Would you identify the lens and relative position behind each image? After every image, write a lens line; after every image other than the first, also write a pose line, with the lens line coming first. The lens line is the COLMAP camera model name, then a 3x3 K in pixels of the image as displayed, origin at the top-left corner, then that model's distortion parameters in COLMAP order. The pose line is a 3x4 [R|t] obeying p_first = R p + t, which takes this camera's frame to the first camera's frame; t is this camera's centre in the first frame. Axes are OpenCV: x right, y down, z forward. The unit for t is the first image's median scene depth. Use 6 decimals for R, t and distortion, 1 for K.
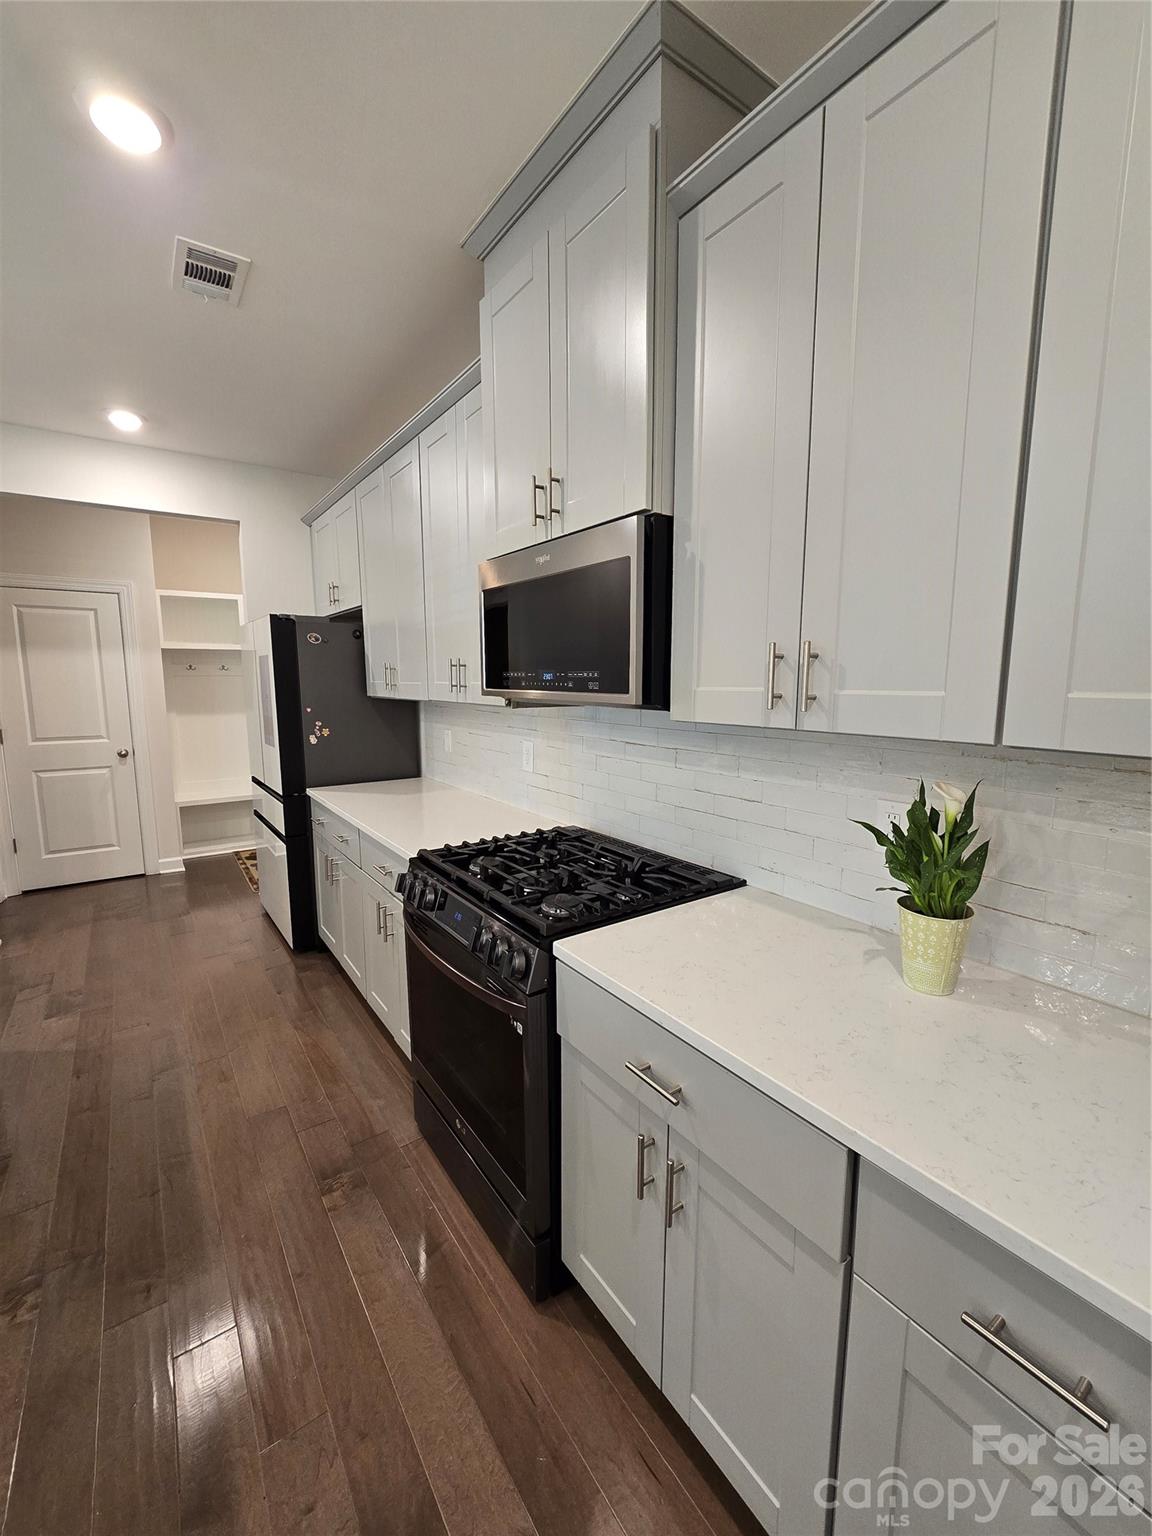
lens RADIAL K [[628.3, 0, 565.9], [0, 628.3, 768.9], [0, 0, 1]] dist [-0.003040, 0.000986]
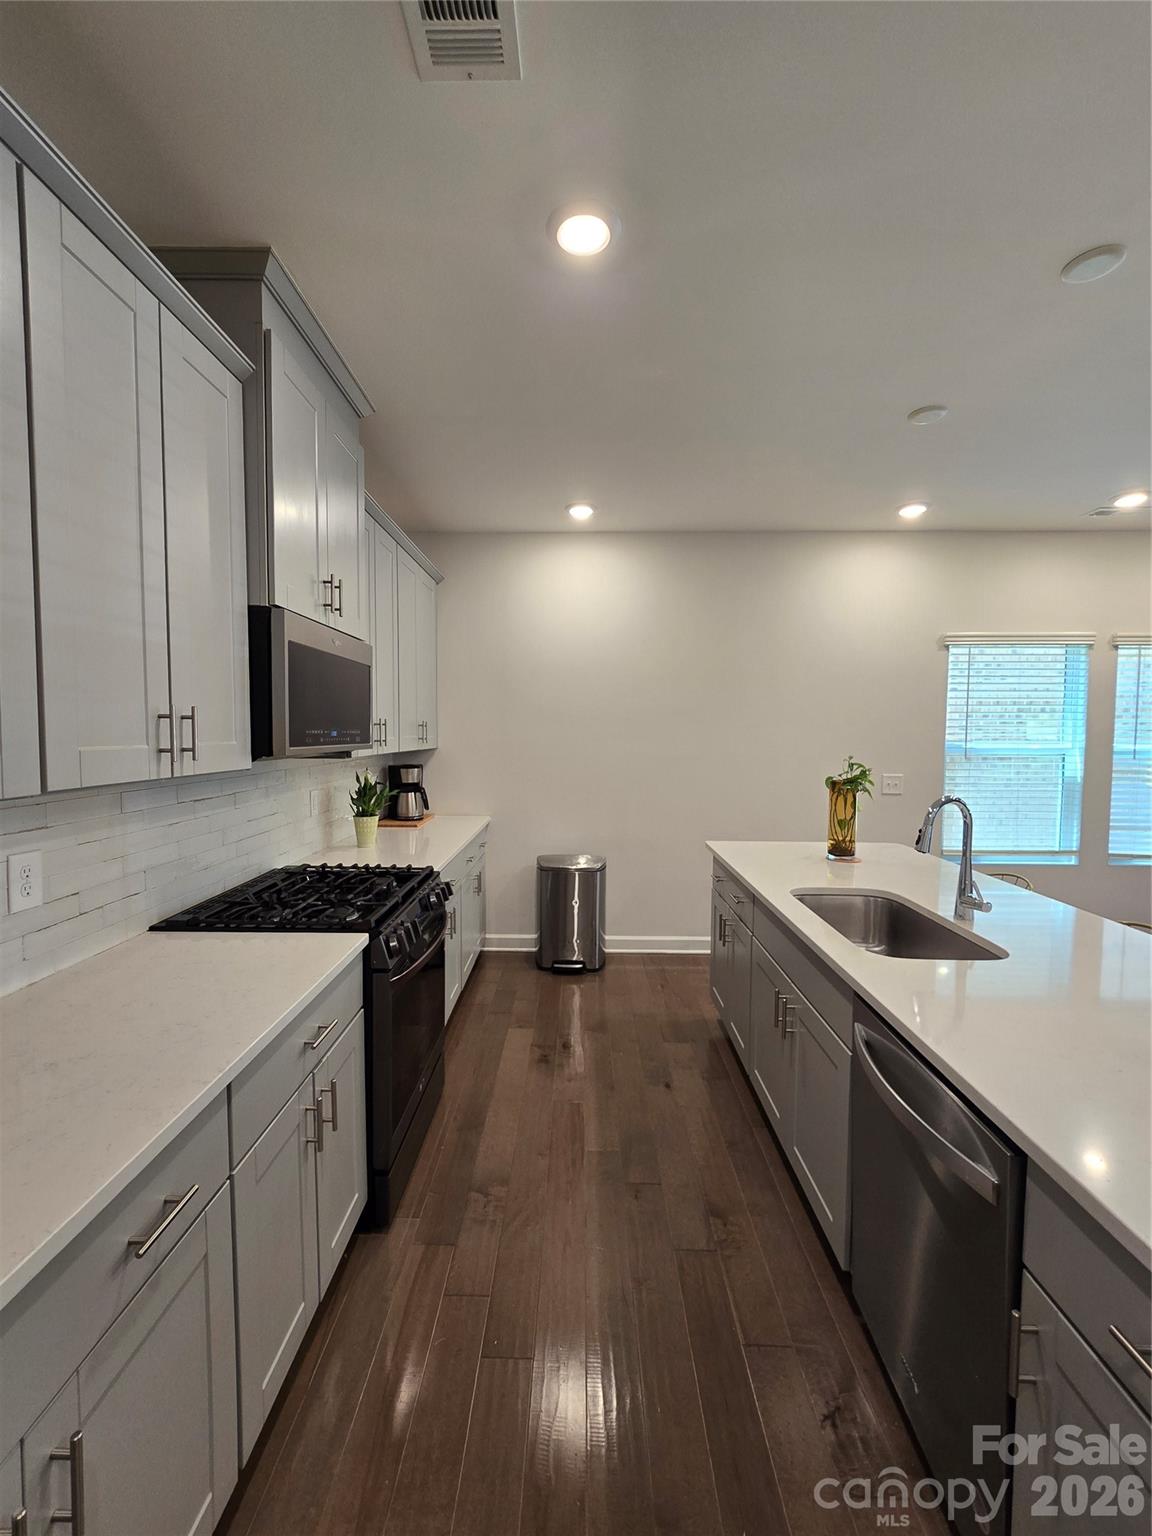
lens RADIAL K [[628.3, 0, 567.0], [0, 628.3, 764.9], [0, 0, 1]] dist [-0.003040, 0.000986]
pose [[-0.807321, -0.036165, 0.589003, -1.082254], [0.081010, 0.981879, 0.171324, -0.249011], [-0.584525, 0.186029, -0.789762, 1.639629]]
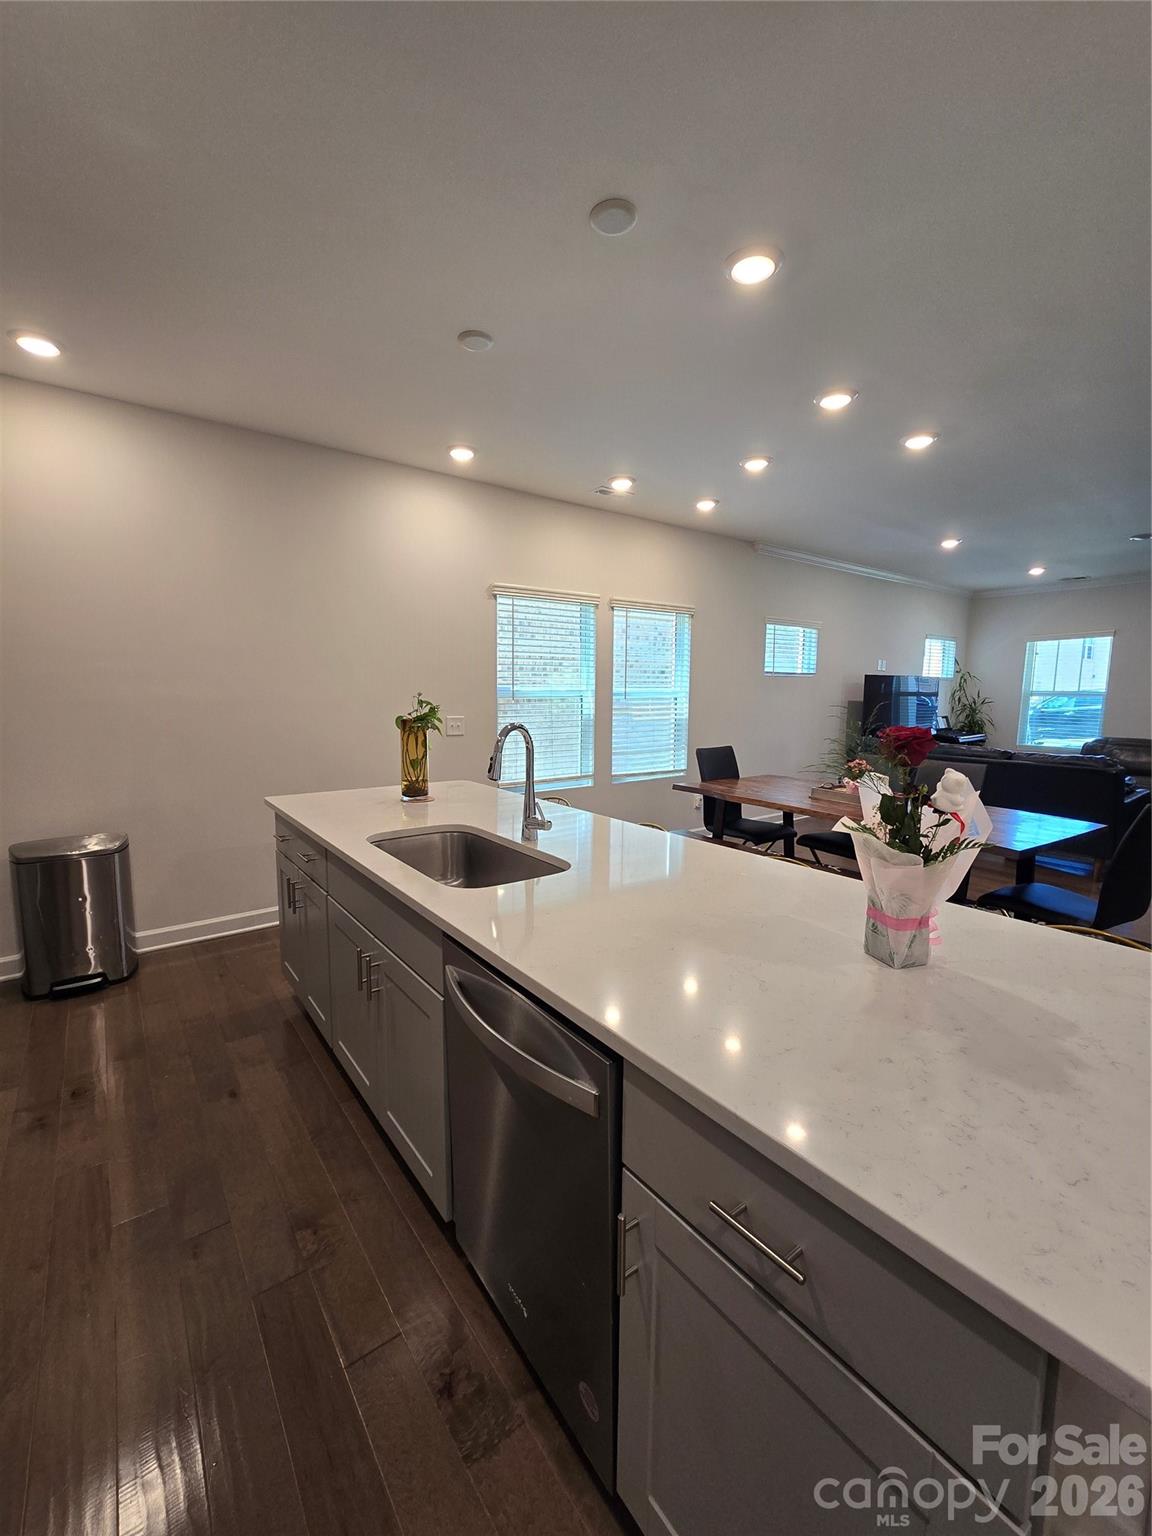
lens RADIAL K [[628.3, 0, 565.7], [0, 628.3, 764.5], [0, 0, 1]] dist [-0.003040, 0.000986]
pose [[-0.999426, -0.002634, -0.033774, -1.032985], [-0.011413, 0.964868, 0.262488, -0.180643], [0.031896, 0.262723, -0.964344, 1.504108]]
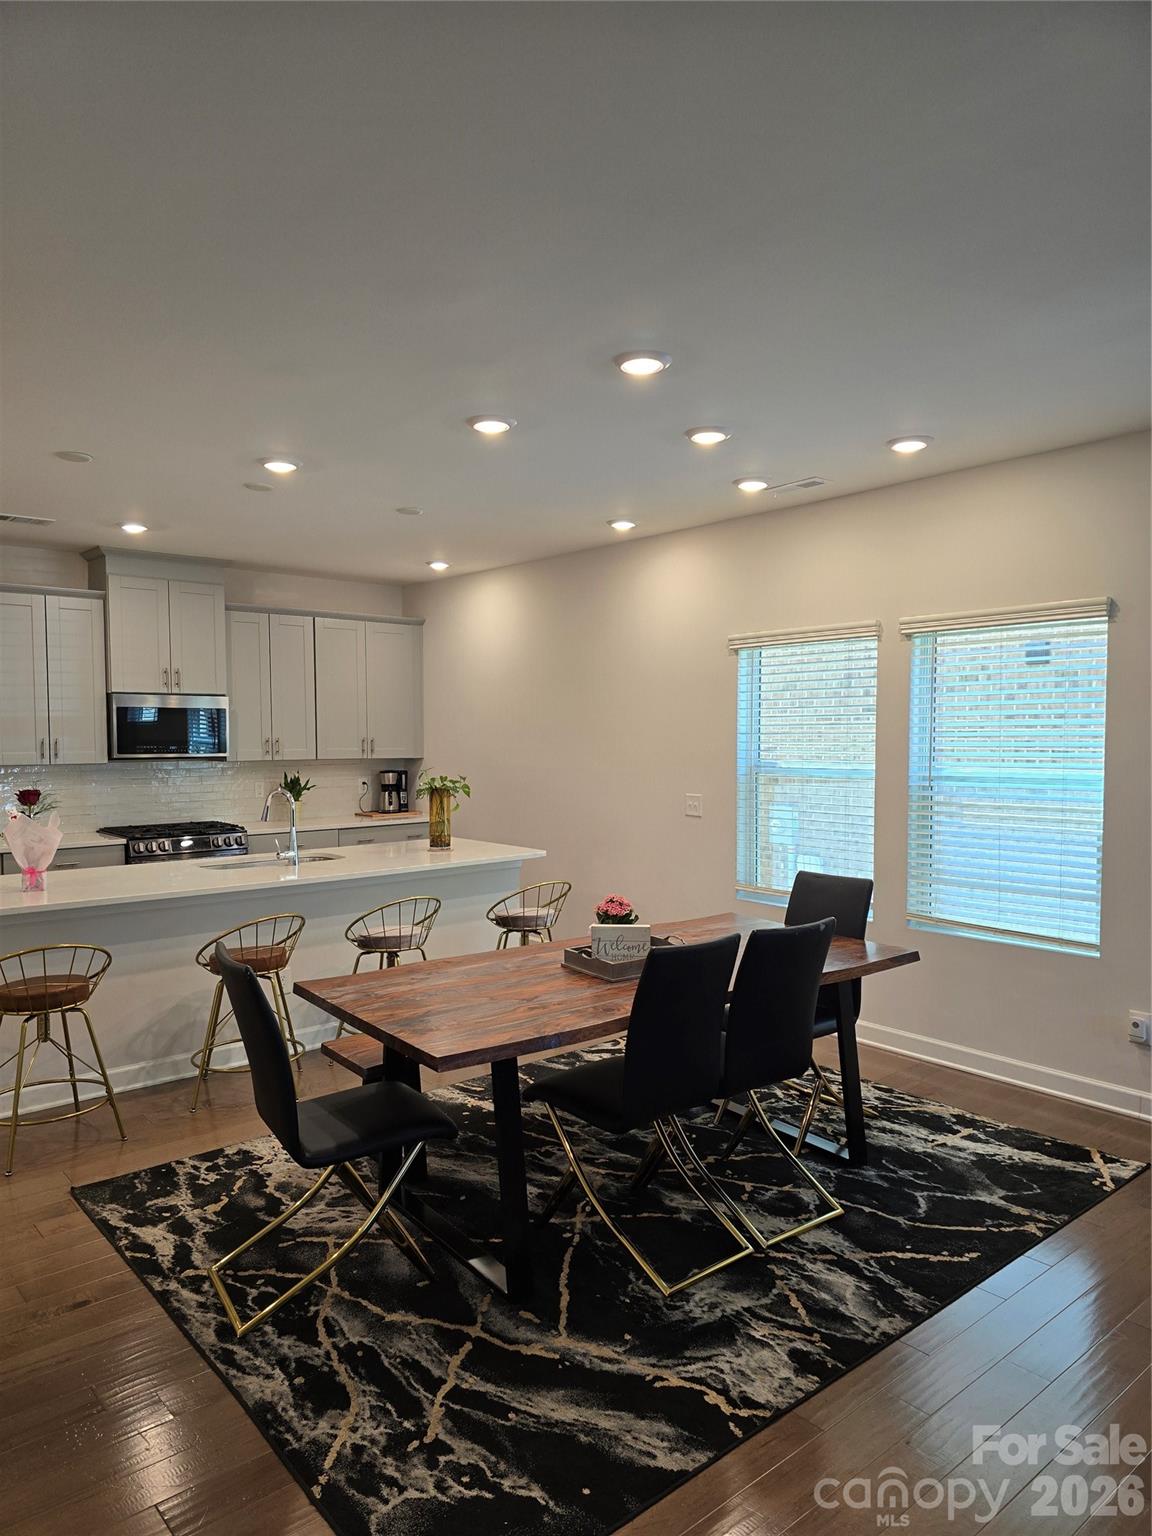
lens RADIAL K [[1024.5, 0, 574.7], [0, 1024.5, 781.8], [0, 0, 1]] dist [0.077125, -0.072152]
pose [[-0.101987, -0.050692, 0.993493, -3.985033], [0.145922, 0.987135, 0.065347, -0.048755], [-0.984025, 0.151637, -0.093278, -0.135328]]
